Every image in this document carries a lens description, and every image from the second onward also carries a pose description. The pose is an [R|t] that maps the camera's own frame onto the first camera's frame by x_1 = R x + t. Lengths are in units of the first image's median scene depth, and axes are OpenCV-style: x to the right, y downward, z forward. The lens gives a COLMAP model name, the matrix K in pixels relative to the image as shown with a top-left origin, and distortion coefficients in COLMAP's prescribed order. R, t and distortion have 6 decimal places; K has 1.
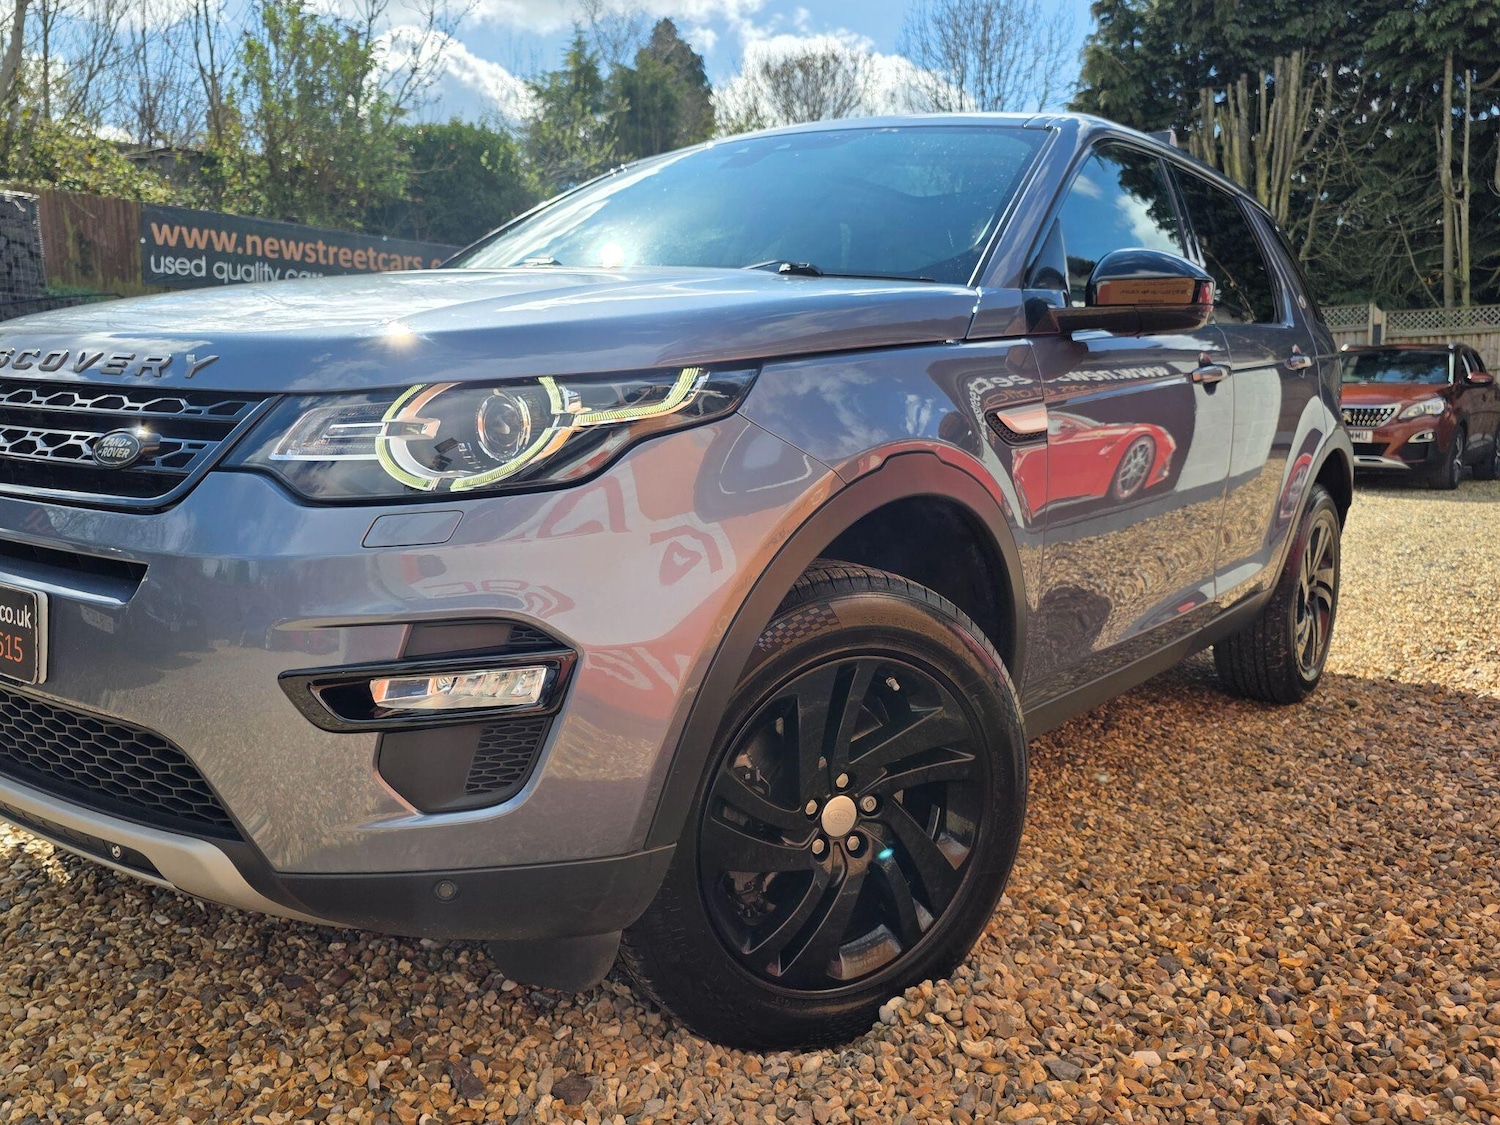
lens RADIAL K [[1222.4, 0, 748.3], [0, 1222.4, 548.1], [0, 0, 1]] dist [0.041748, -0.044854]
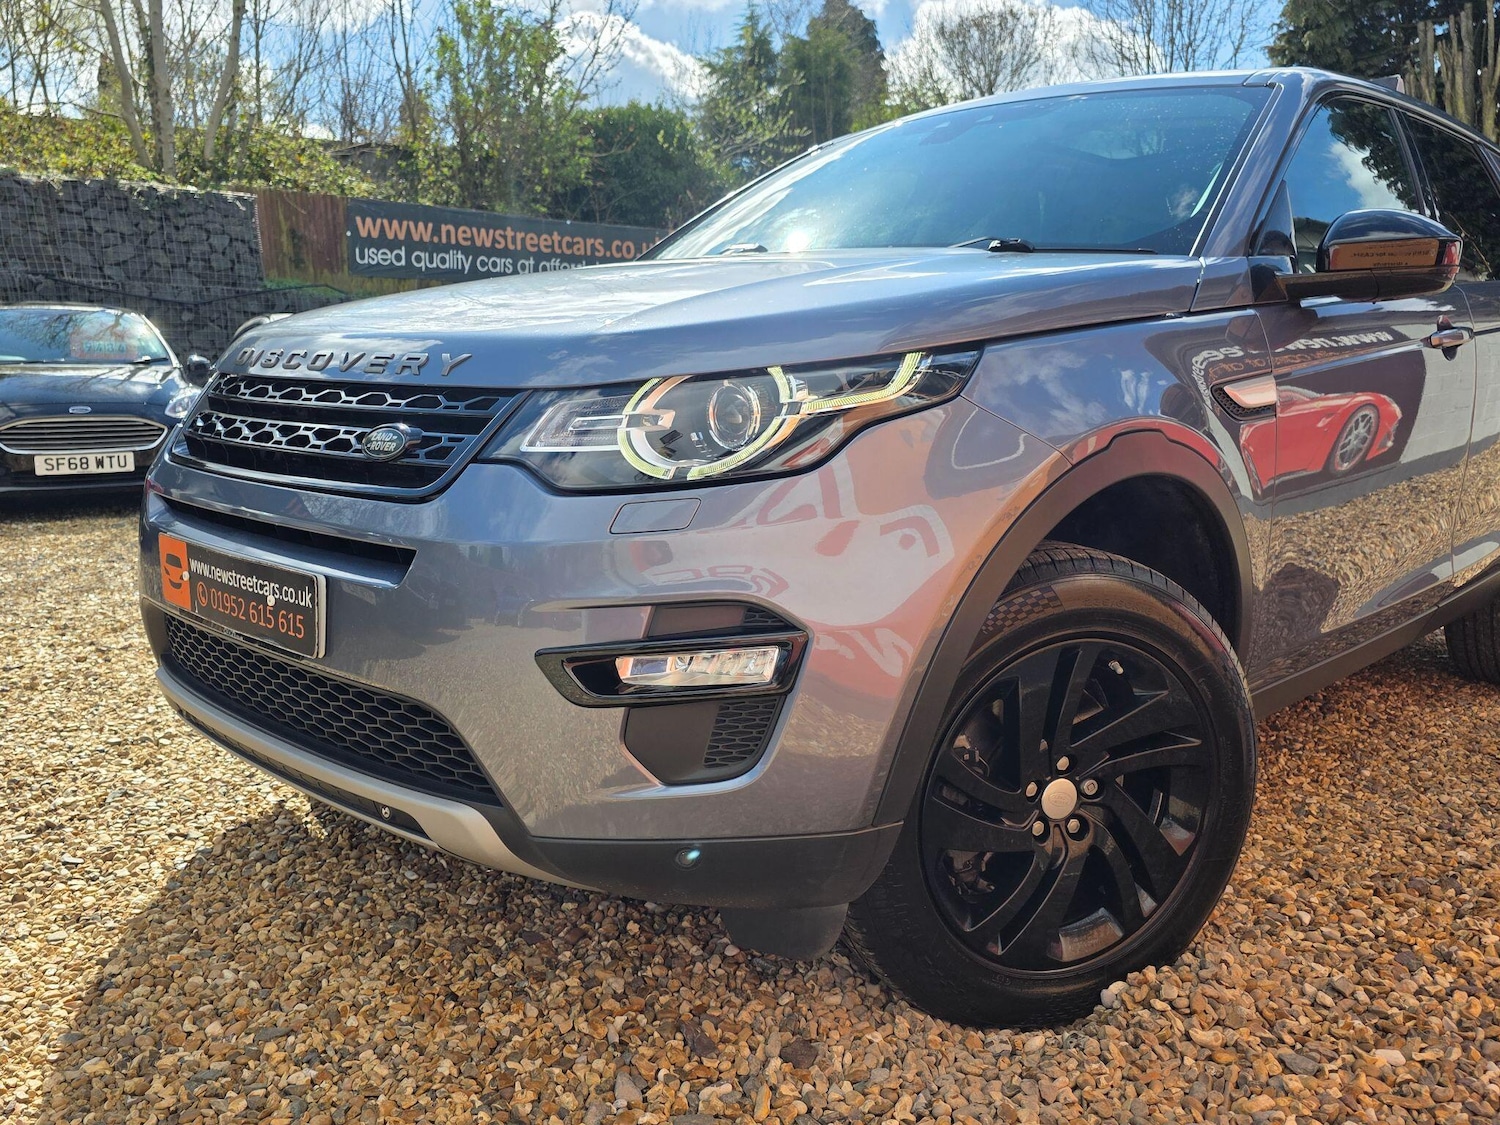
lens RADIAL K [[1221.4, 0, 747.1], [0, 1221.4, 544.2], [0, 0, 1]] dist [0.051462, -0.051511]
pose [[0.989865, -0.003011, -0.141980, -0.030515], [0.005724, 0.999809, 0.018701, -0.006832], [0.141896, -0.019324, 0.989693, -0.017850]]
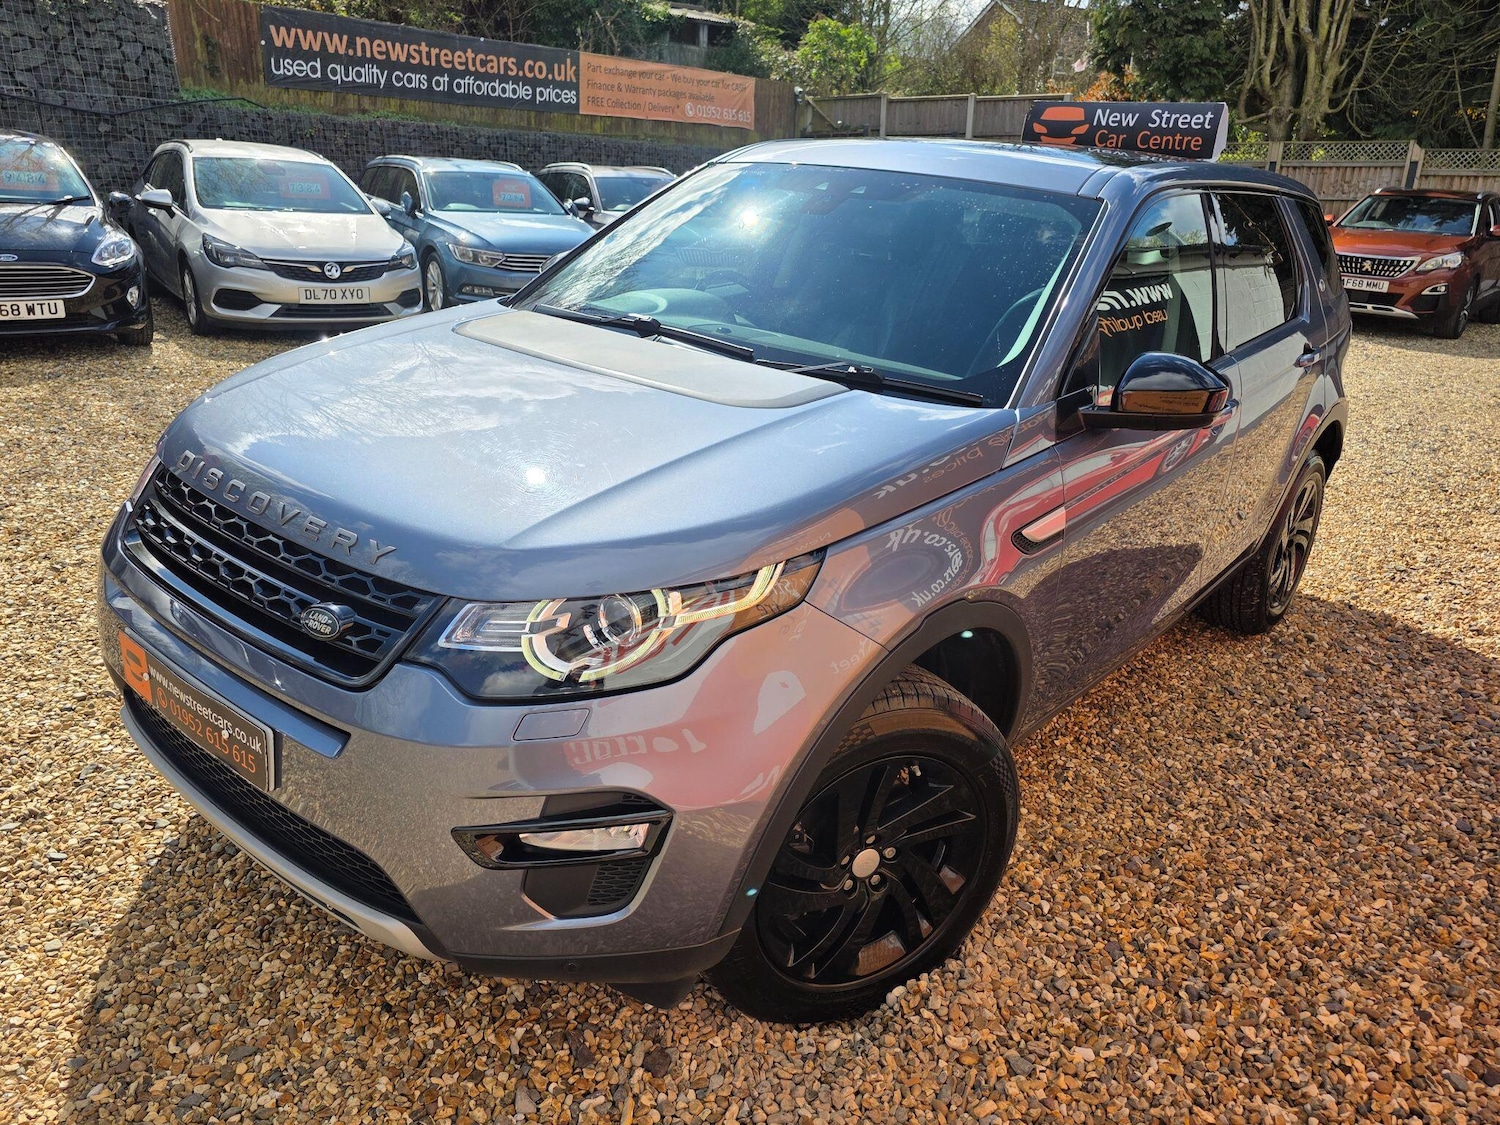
lens RADIAL K [[1069.7, 0, 750.0], [0, 1069.7, 562.5], [0, 0, 1]] dist [0.038757, -0.034831]
pose [[0.997705, 0.055832, -0.038313, -0.019806], [-0.046133, 0.974642, 0.218962, -0.297180], [0.049566, -0.216692, 0.974981, -0.037149]]
